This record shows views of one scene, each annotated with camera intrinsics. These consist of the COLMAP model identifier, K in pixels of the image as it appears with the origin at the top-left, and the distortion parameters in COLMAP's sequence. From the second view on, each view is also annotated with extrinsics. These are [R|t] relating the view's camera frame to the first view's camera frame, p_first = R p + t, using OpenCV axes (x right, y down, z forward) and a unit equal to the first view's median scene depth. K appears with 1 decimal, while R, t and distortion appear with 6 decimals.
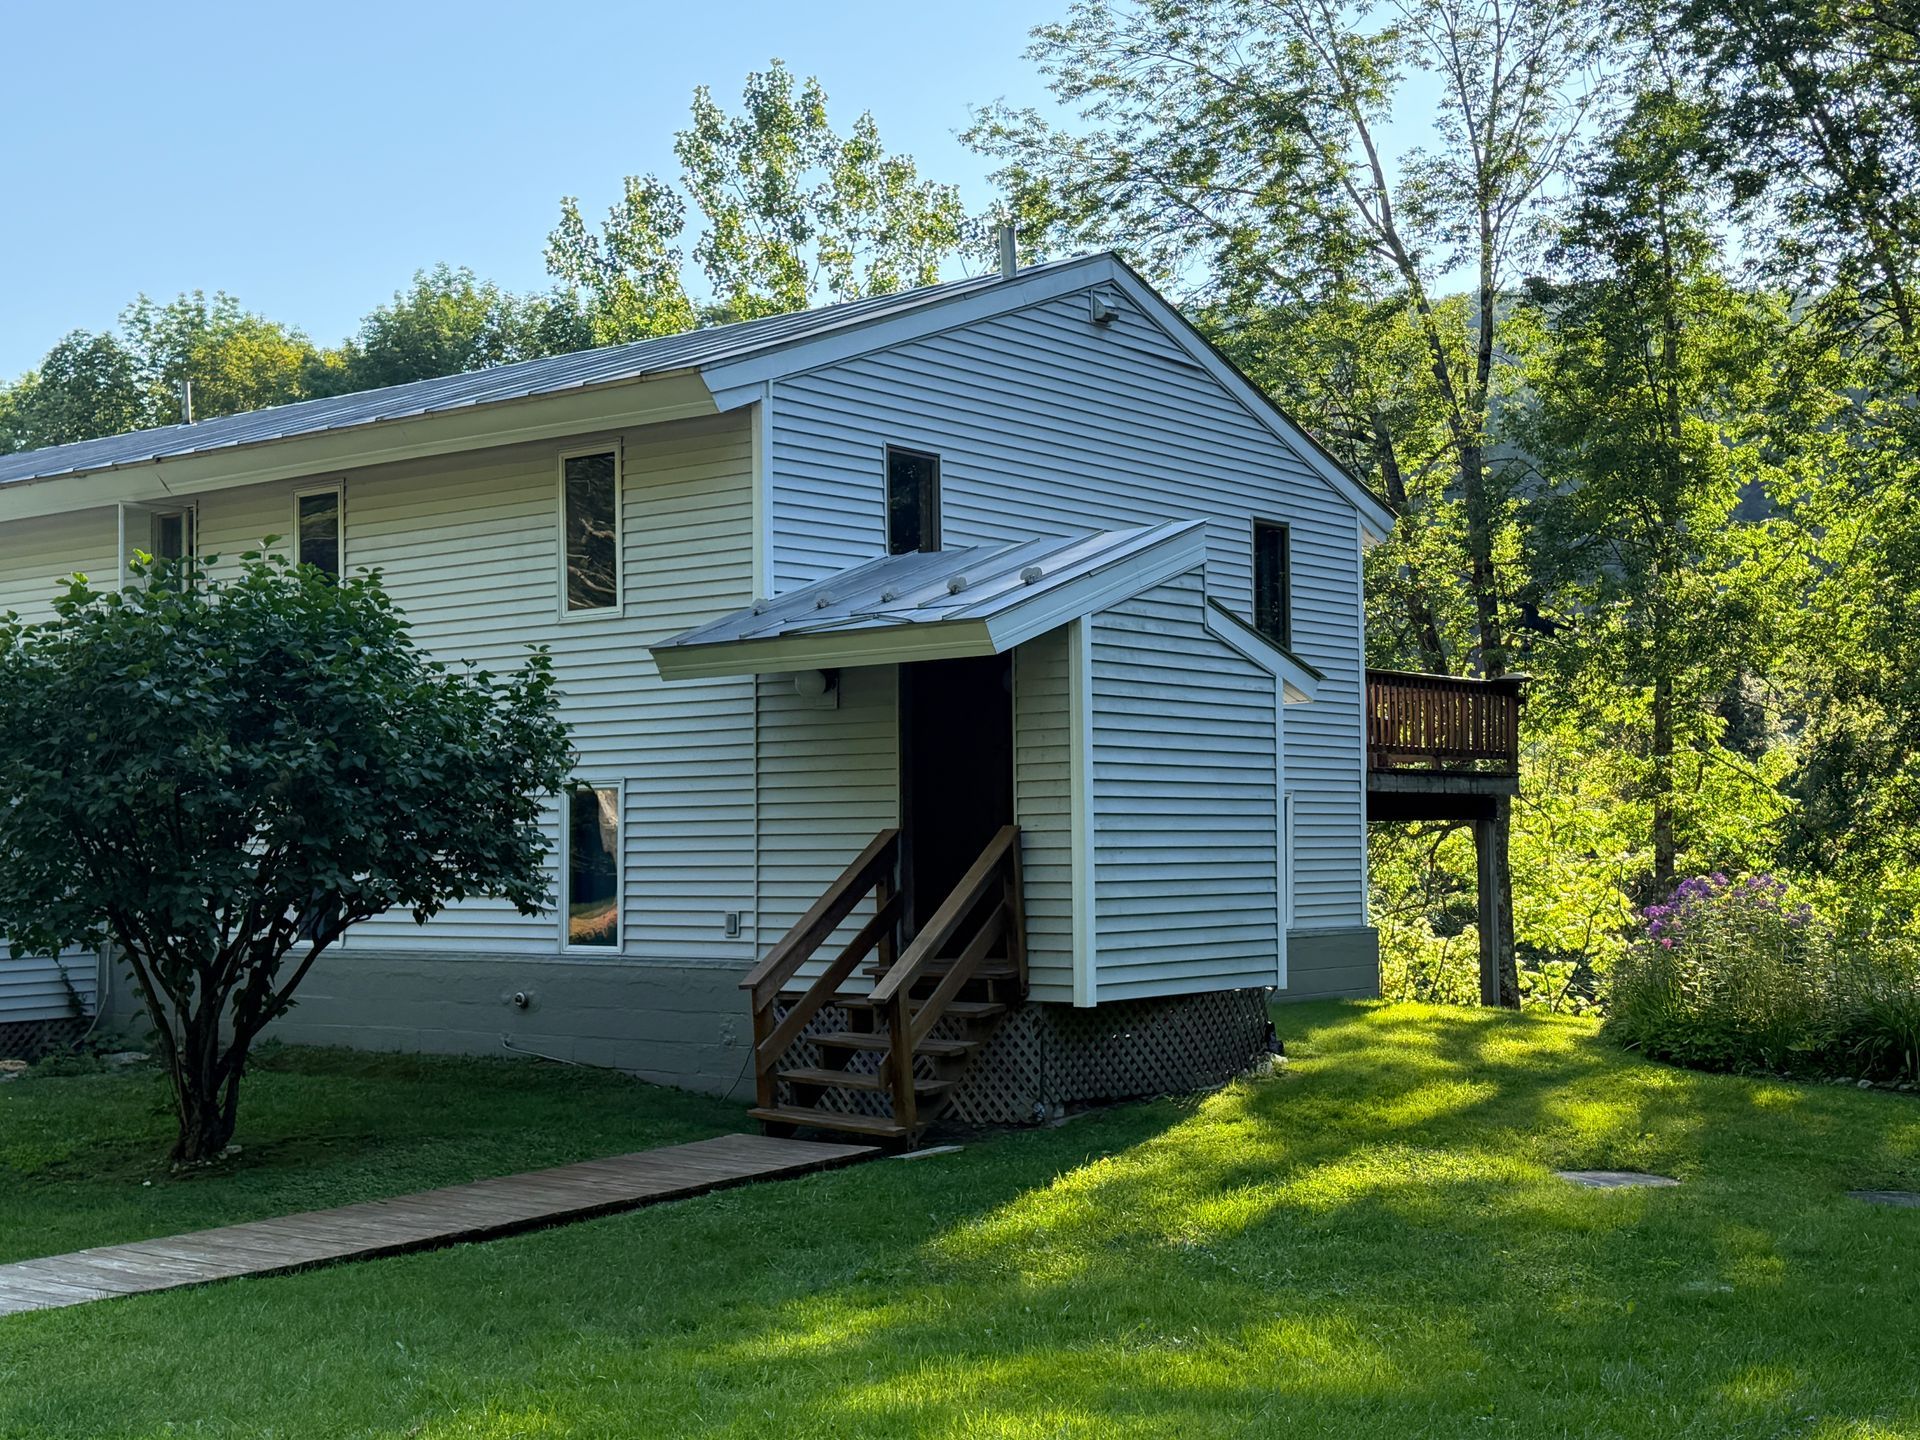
lens RADIAL K [[2461.3, 0, 960.0], [0, 2461.3, 720.0], [0, 0, 1]] dist [0.125189, -0.007585]
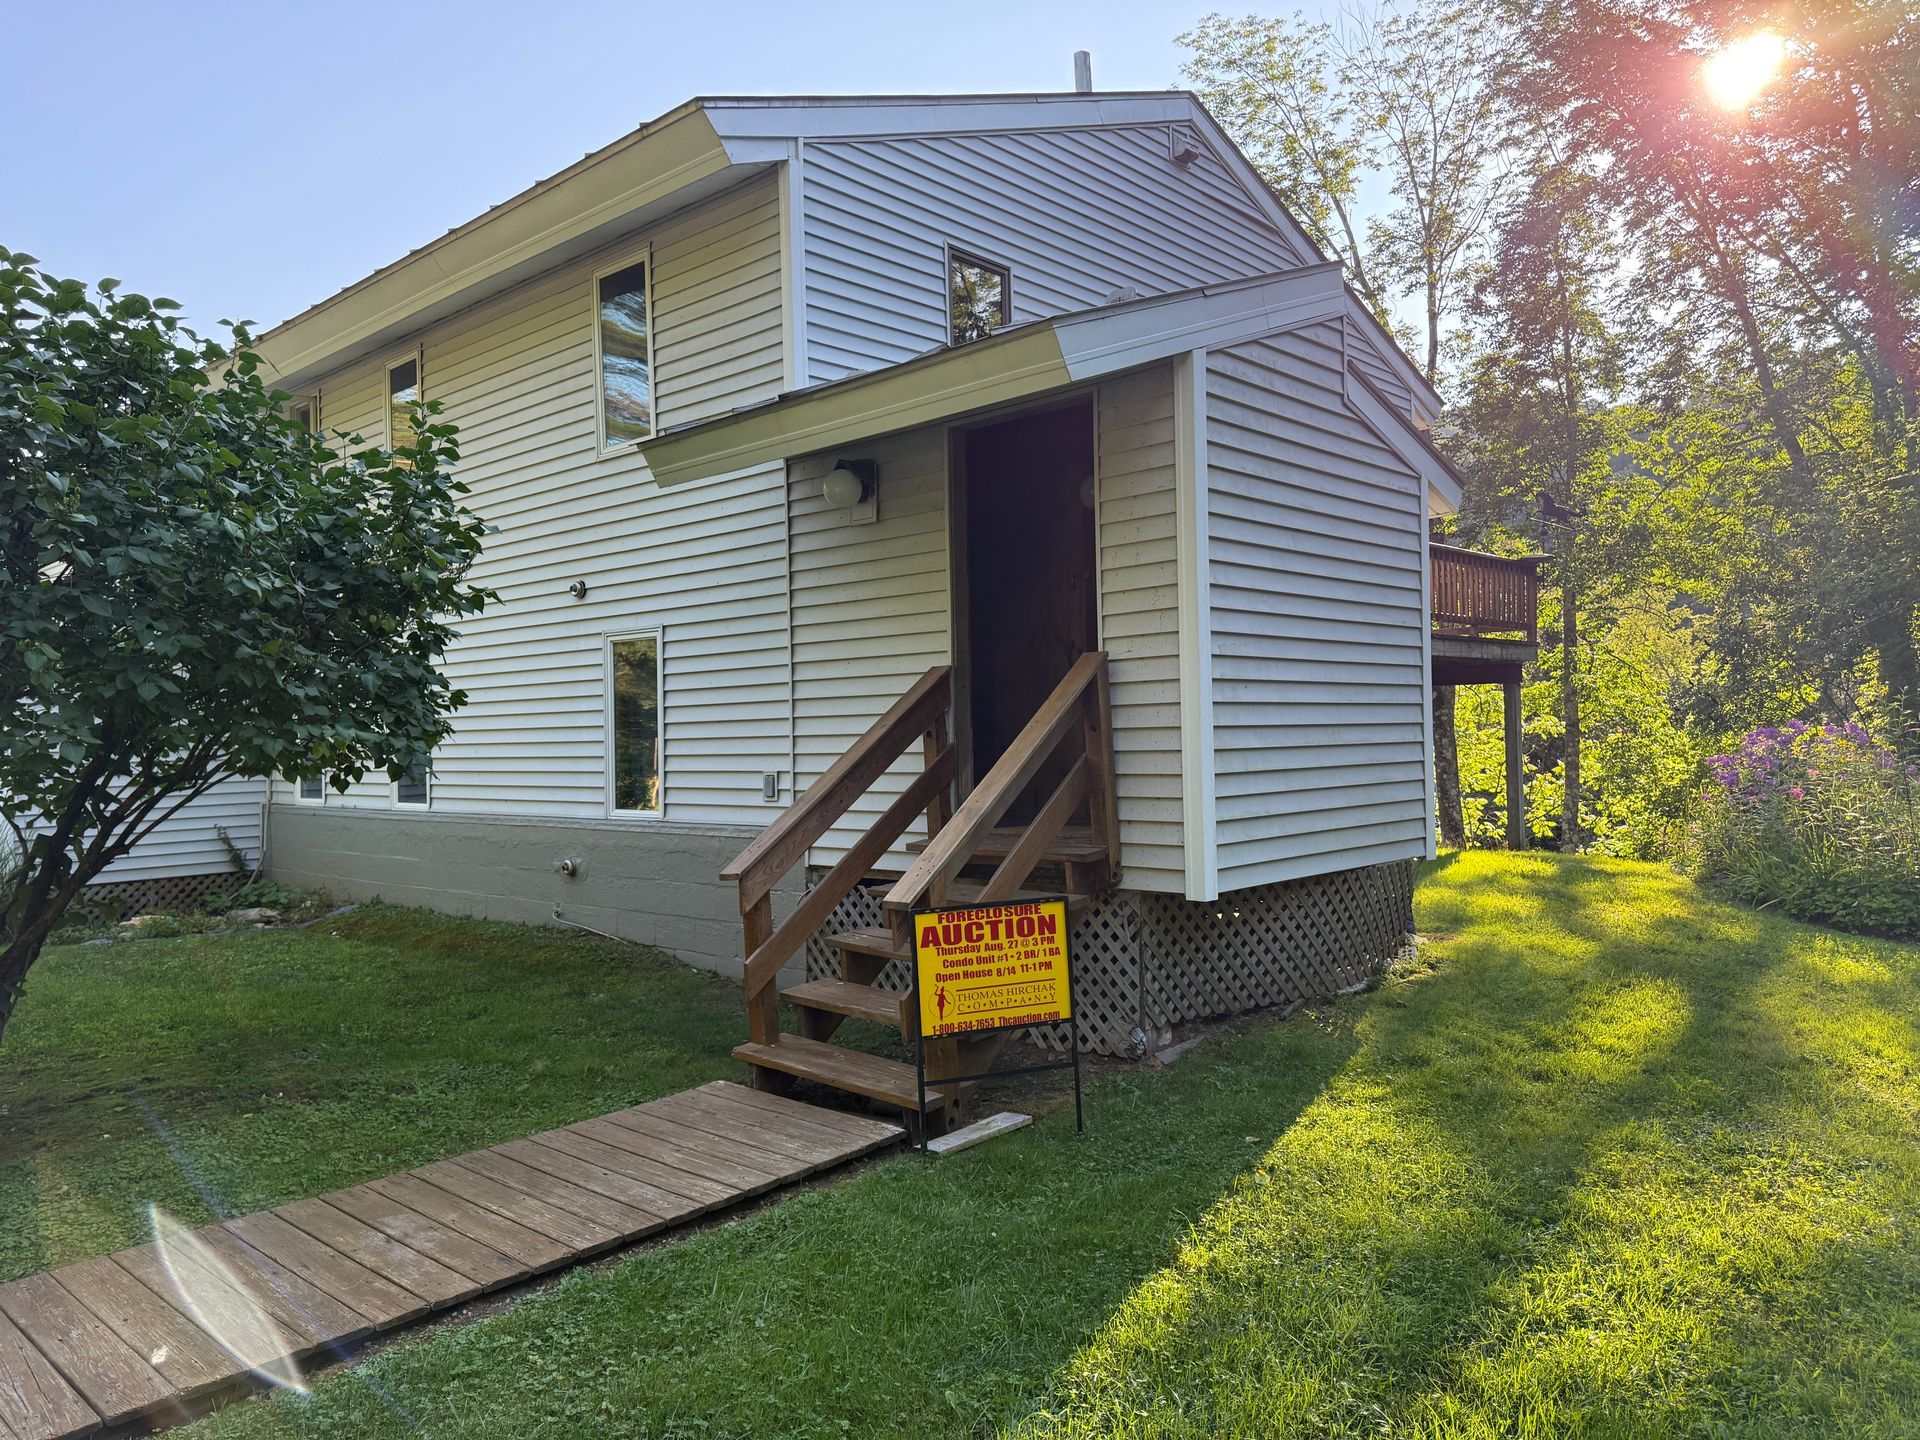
lens RADIAL K [[1358.3, 0, 956.1], [0, 1358.3, 717.9], [0, 0, 1]] dist [0.115623, -0.179443]
pose [[0.997043, -0.013254, -0.075694, 0.008934], [0.016288, 0.999083, 0.039607, 0.040954], [0.075100, -0.040723, 0.996344, 0.529427]]
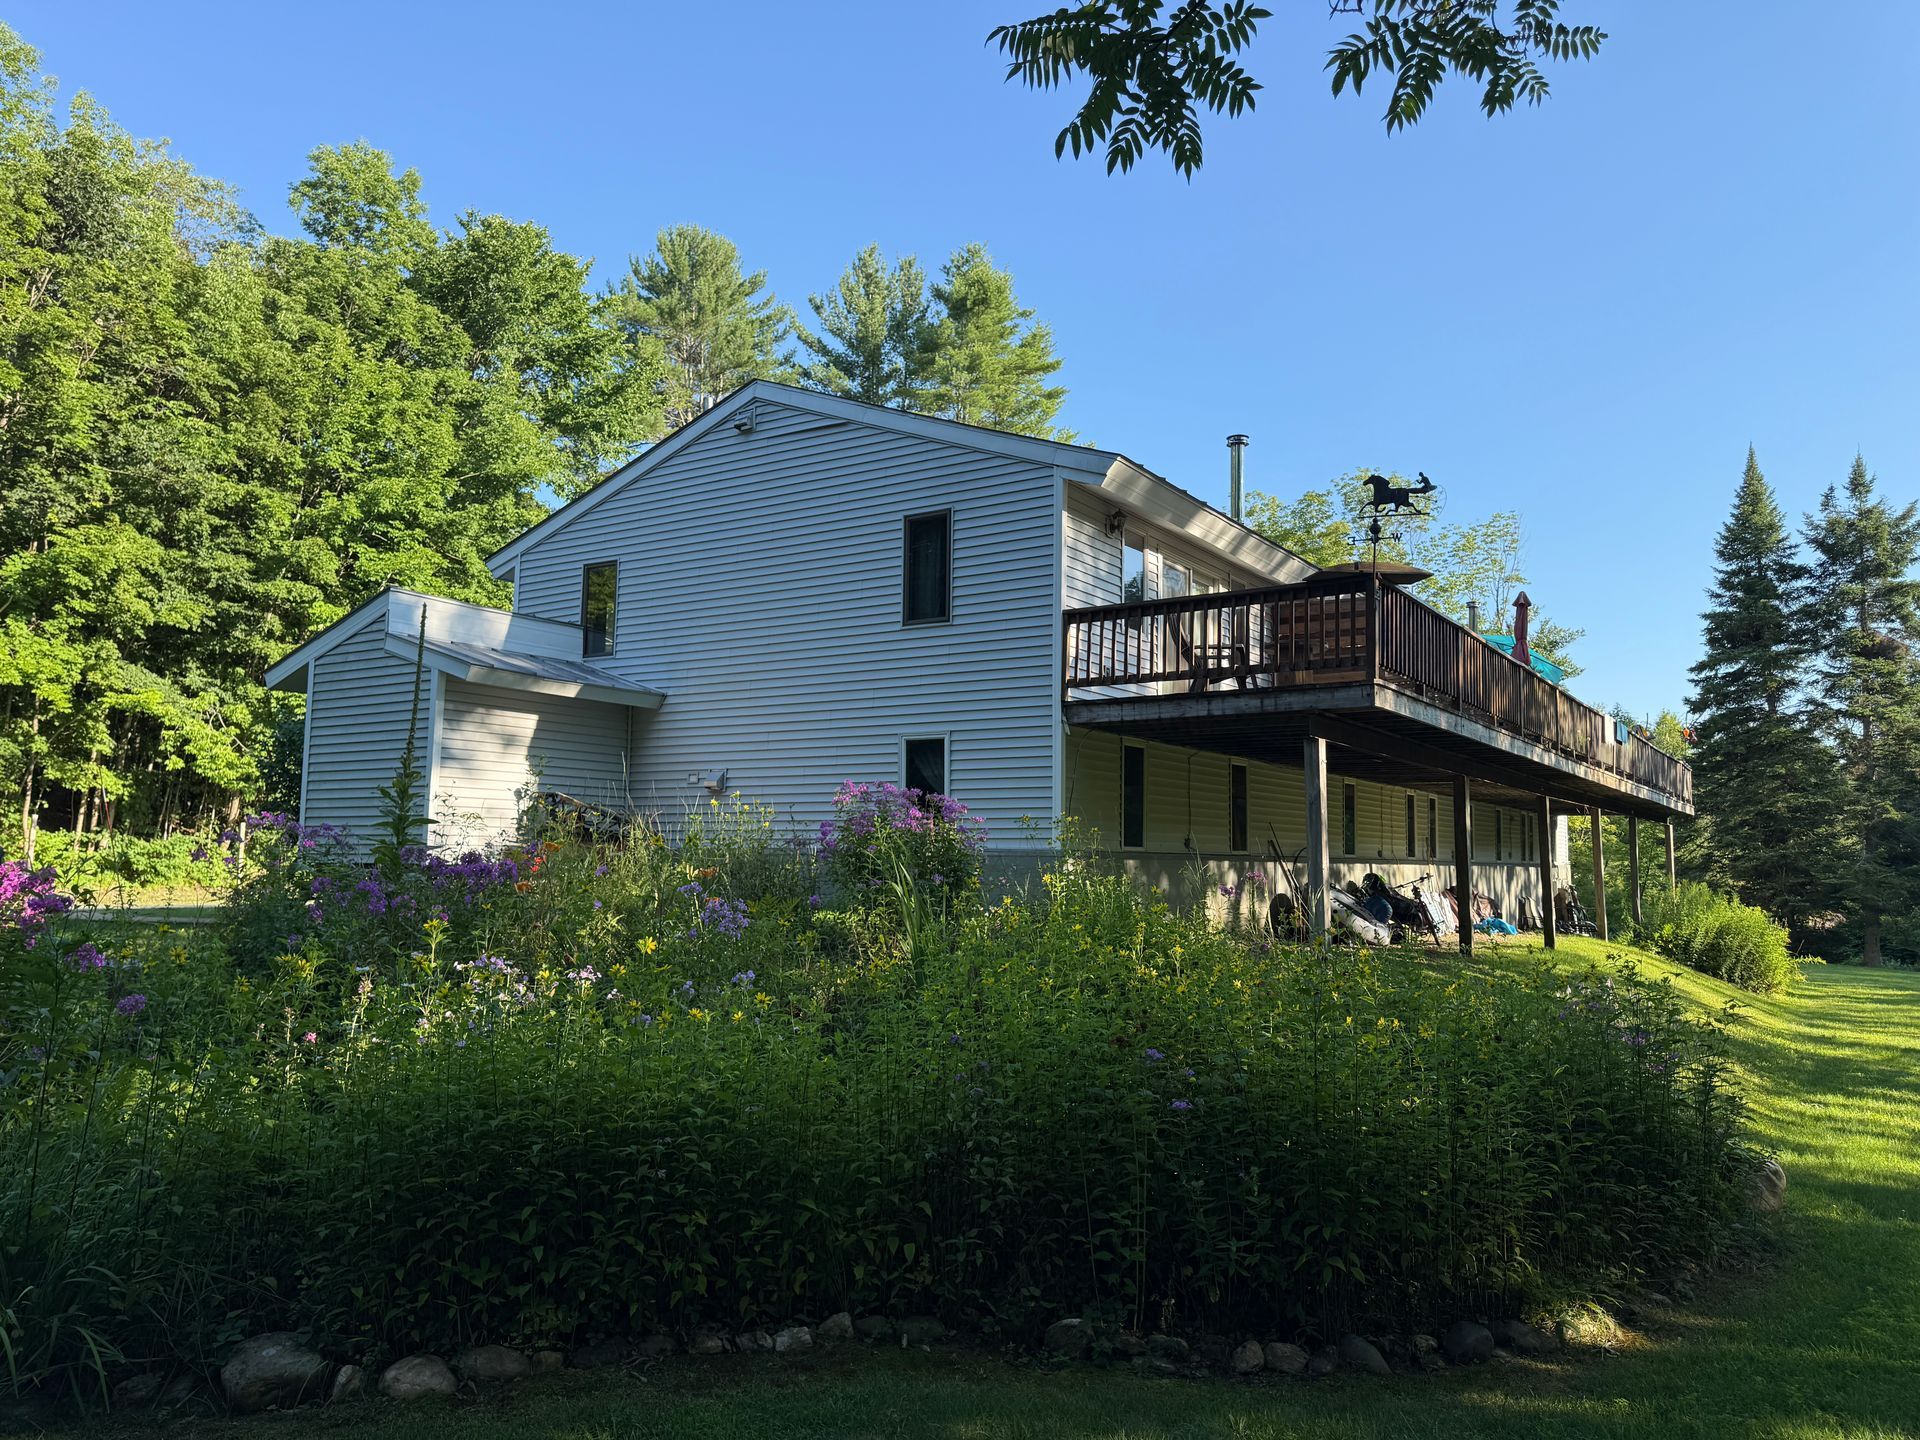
lens RADIAL K [[1350.4, 0, 965.8], [0, 1350.4, 729.3], [0, 0, 1]] dist [0.049715, -0.057775]
pose [[0.091566, -0.087209, -0.991973, 1.024642], [0.040295, 0.995666, -0.083815, 0.108405], [0.994983, -0.032297, 0.094683, 1.249425]]
